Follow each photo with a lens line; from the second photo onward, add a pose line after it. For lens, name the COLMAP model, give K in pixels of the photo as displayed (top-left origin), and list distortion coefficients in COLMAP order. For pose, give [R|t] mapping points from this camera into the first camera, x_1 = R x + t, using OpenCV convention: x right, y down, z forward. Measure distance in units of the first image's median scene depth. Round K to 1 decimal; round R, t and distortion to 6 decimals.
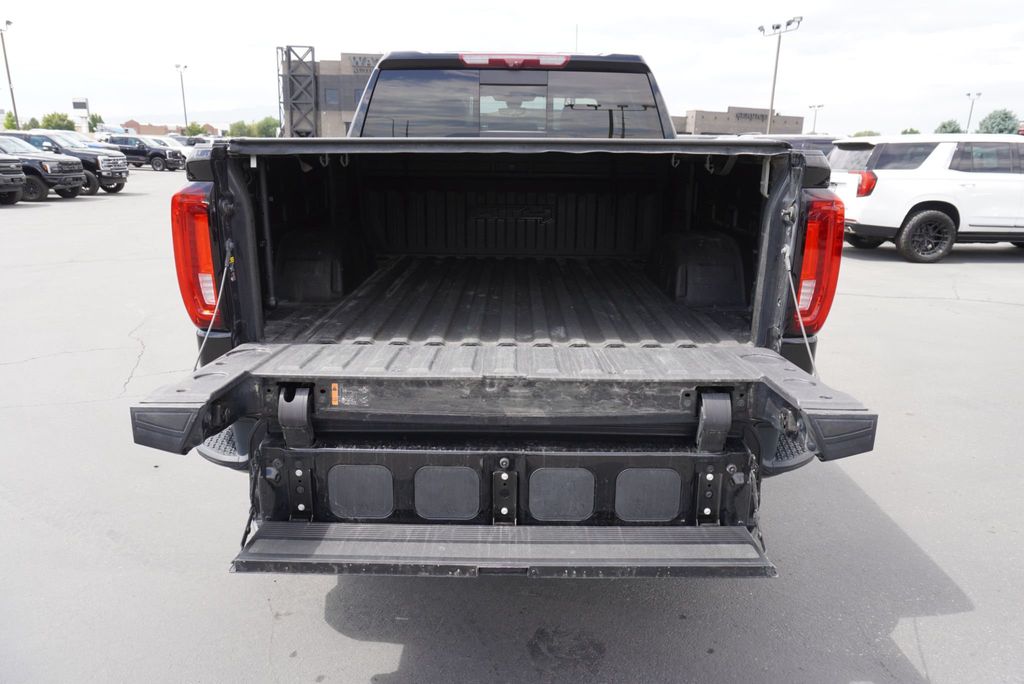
lens RADIAL K [[678.9, 0, 512.0], [0, 678.9, 342.0], [0, 0, 1]] dist [-0.006223, -0.001823]
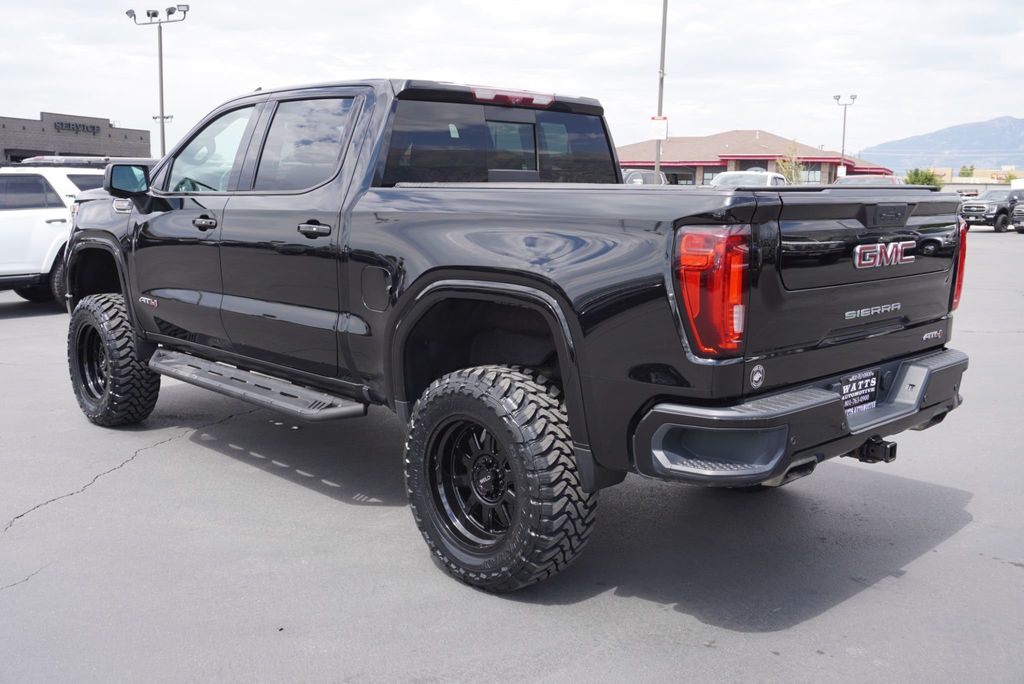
lens RADIAL K [[985.6, 0, 512.0], [0, 985.6, 342.0], [0, 0, 1]] dist [-0.000187, 0.004750]
pose [[0.714660, -0.114865, 0.689976, -0.321968], [0.187664, 0.981746, -0.030940, -0.010637], [-0.673827, 0.151595, 0.723171, 0.014736]]
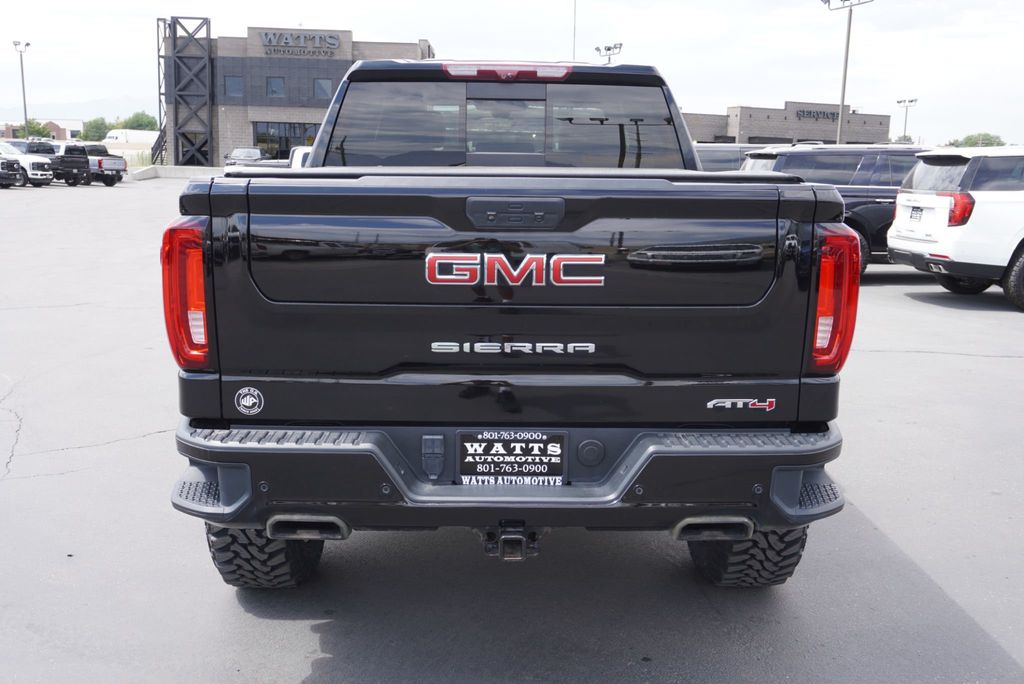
lens RADIAL K [[985.6, 0, 512.0], [0, 985.6, 342.0], [0, 0, 1]] dist [-0.000187, 0.004750]
pose [[0.999608, -0.002616, 0.027865, -0.008363], [0.005162, 0.995773, -0.091699, 0.012340], [-0.027507, 0.091807, 0.995397, -0.066404]]
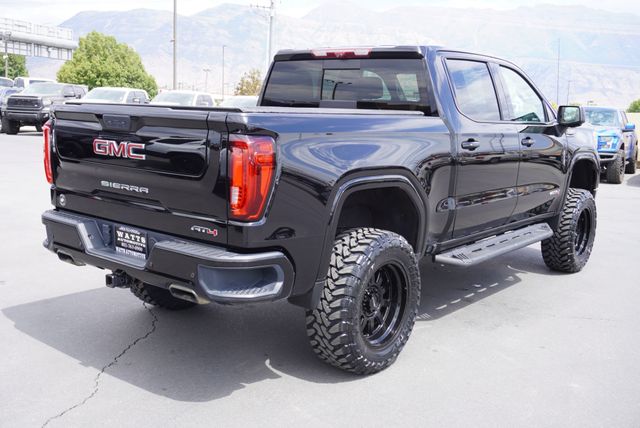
lens RADIAL K [[661.5, 0, 319.1], [0, 661.5, 229.0], [0, 0, 1]] dist [-0.001780, 0.004034]
pose [[0.779710, 0.132256, -0.612013, 0.285724], [-0.194961, 0.980129, -0.036576, 0.005684], [0.595014, 0.147837, 0.790001, -0.031477]]
